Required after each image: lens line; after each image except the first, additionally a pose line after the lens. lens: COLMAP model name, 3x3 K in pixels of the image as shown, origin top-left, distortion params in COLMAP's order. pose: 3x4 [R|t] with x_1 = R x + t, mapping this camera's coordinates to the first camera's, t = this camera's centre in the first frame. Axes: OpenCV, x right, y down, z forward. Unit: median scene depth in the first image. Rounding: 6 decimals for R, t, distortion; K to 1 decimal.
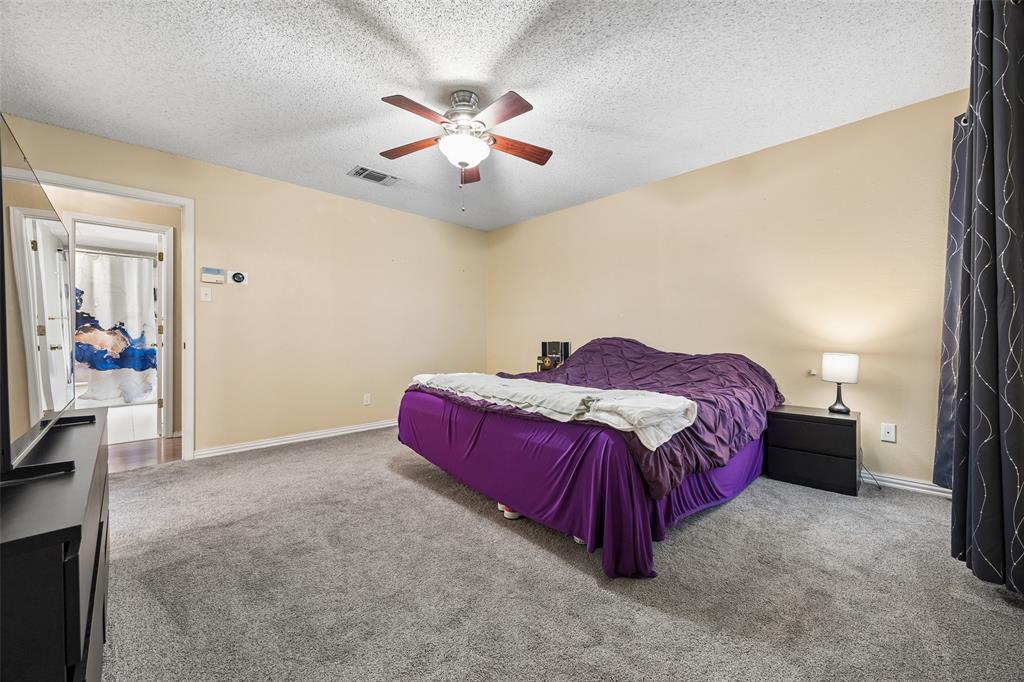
lens RADIAL K [[399.7, 0, 507.4], [0, 399.7, 340.5], [0, 0, 1]] dist [0.001873, -0.000444]
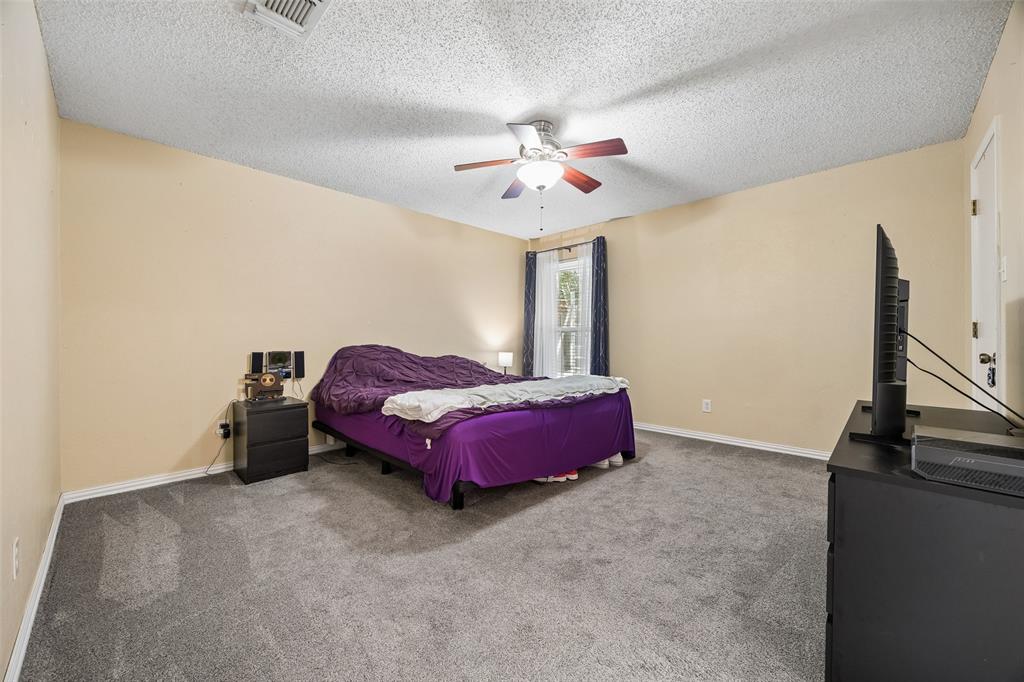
lens RADIAL K [[399.7, 0, 508.7], [0, 399.7, 341.0], [0, 0, 1]] dist [0.001873, -0.000444]
pose [[-0.041775, -0.006907, 0.999103, -1.252562], [0.010201, 0.999921, 0.007339, -0.034669], [-0.999075, 0.010499, -0.041701, 1.190647]]
